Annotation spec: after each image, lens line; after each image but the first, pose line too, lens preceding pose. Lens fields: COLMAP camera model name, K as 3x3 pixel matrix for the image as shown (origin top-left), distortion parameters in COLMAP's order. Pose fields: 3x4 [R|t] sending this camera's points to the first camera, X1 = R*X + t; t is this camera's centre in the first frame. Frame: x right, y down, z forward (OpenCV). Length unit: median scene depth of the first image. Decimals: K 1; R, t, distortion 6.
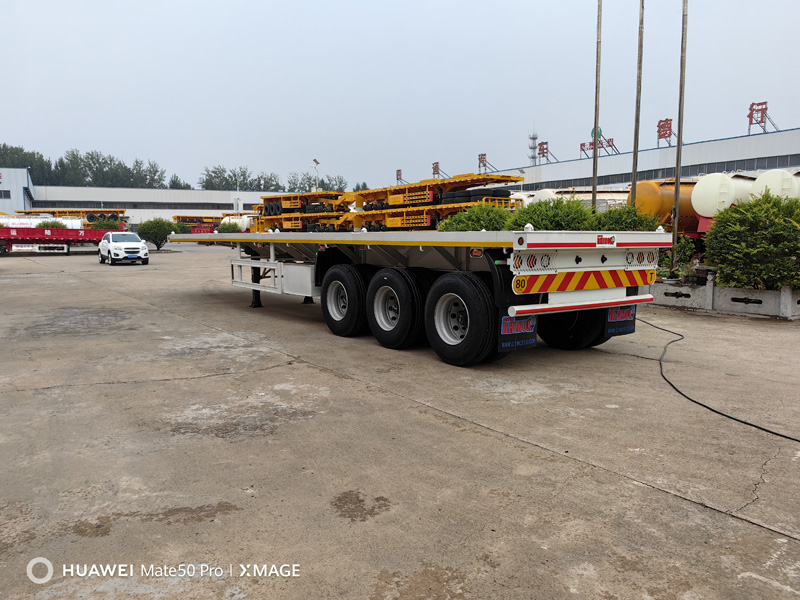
lens RADIAL K [[632.5, 0, 400.0], [0, 632.5, 300.0], [0, 0, 1]] dist [-0.008436, -0.005222]
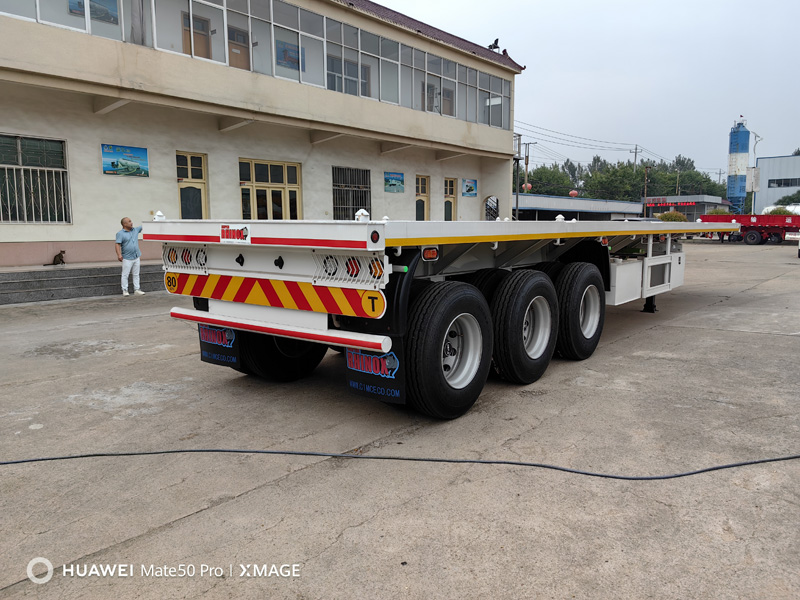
lens RADIAL K [[632.5, 0, 400.0], [0, 632.5, 300.0], [0, 0, 1]] dist [-0.008436, -0.005222]
pose [[0.304794, 0.118434, -0.945026, 1.016194], [-0.100185, 0.990720, 0.091848, -0.102507], [0.947134, 0.066682, 0.313831, 0.951645]]
